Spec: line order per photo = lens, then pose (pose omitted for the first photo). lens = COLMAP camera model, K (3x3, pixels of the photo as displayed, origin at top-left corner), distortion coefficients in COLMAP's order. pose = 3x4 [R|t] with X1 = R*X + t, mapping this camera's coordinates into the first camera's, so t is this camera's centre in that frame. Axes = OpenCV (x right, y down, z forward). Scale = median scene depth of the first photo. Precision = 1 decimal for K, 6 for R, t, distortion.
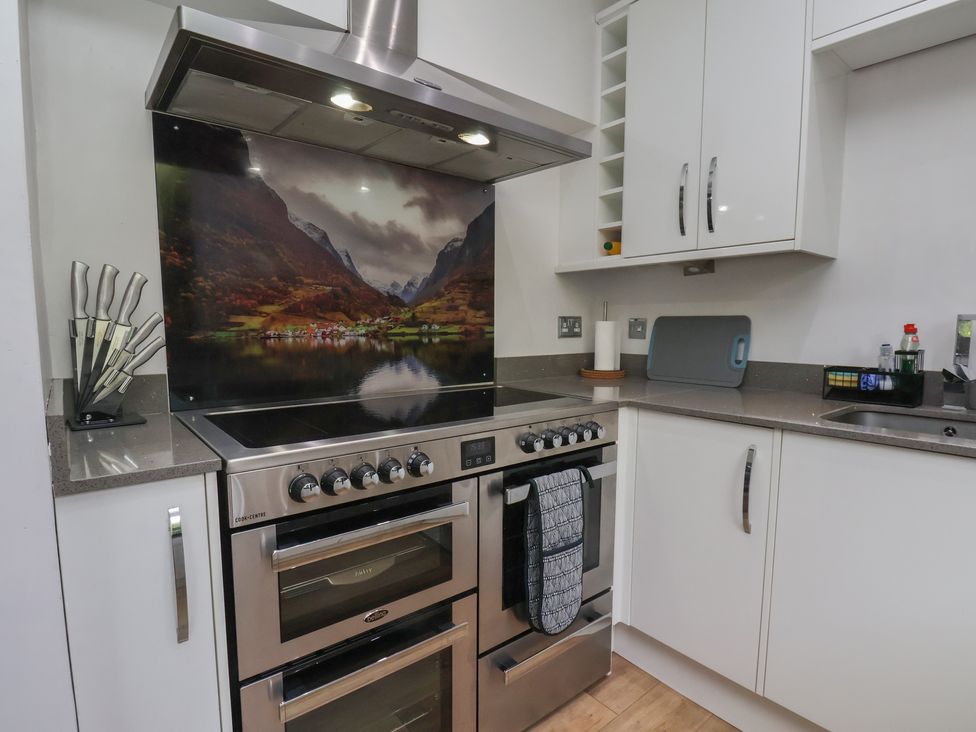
lens RADIAL K [[521.9, 0, 485.4], [0, 521.9, 379.7], [0, 0, 1]] dist [0.000545, -0.013030]
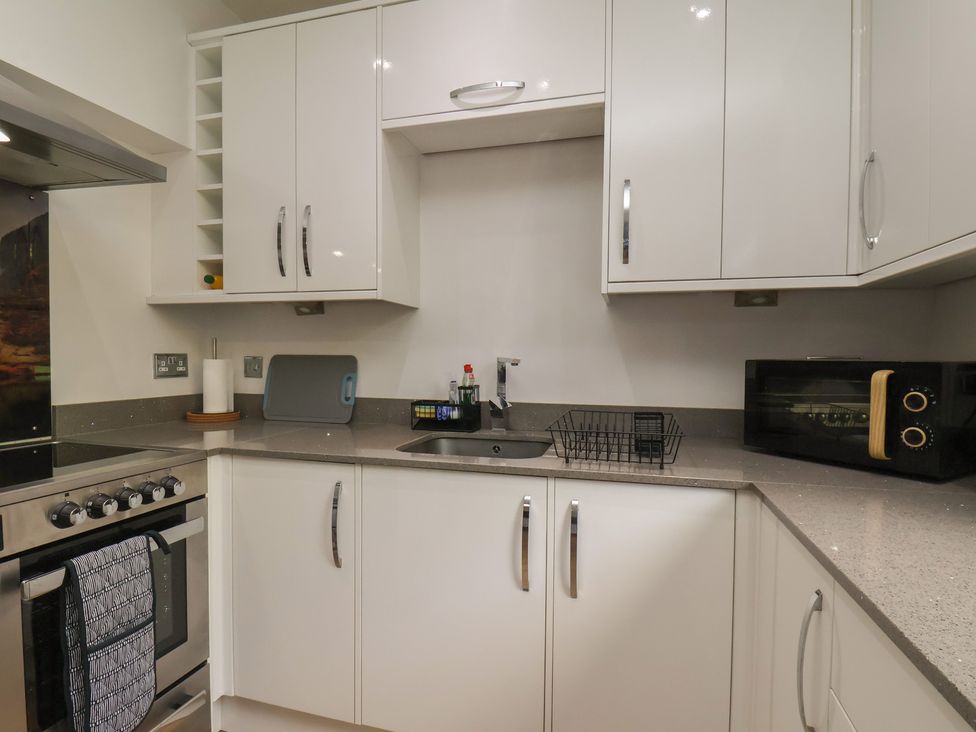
lens RADIAL K [[521.9, 0, 495.8], [0, 521.9, 373.8], [0, 0, 1]] dist [0.000545, -0.013030]
pose [[0.809694, -0.013609, 0.586695, 0.133173], [0.055905, 0.996973, -0.054028, -0.013401], [-0.584184, 0.076545, 0.808004, -0.041095]]
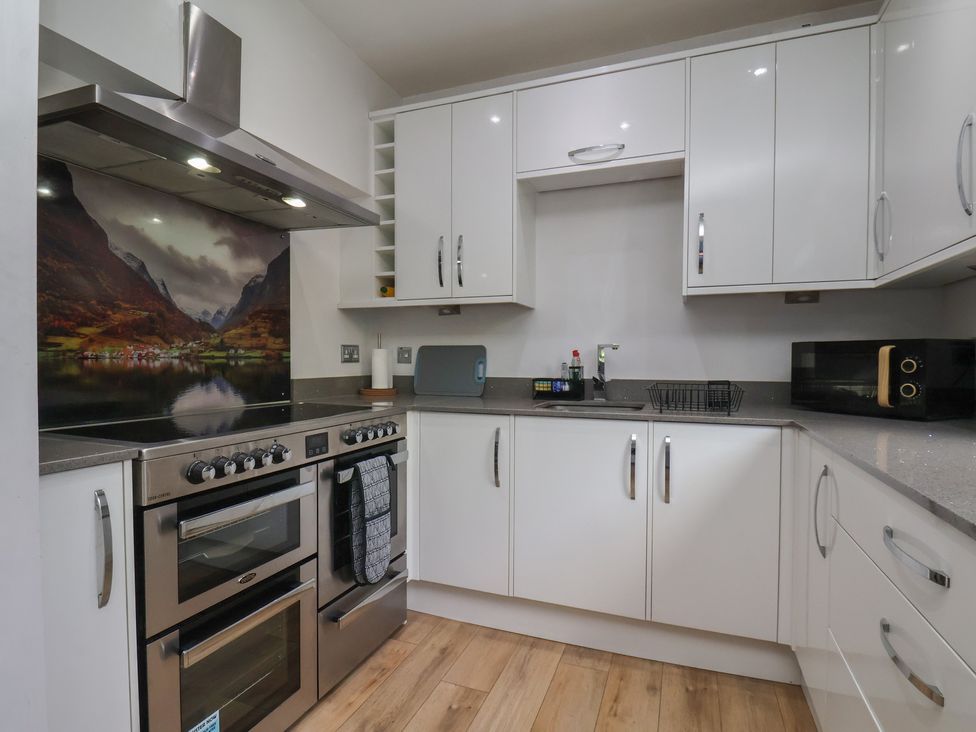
lens RADIAL K [[521.9, 0, 494.1], [0, 521.9, 373.8], [0, 0, 1]] dist [0.000545, -0.013030]
pose [[0.865884, -0.012828, 0.500080, -0.221475], [0.051642, 0.996622, -0.063853, 0.055545], [-0.497572, 0.081114, 0.863622, -0.278917]]
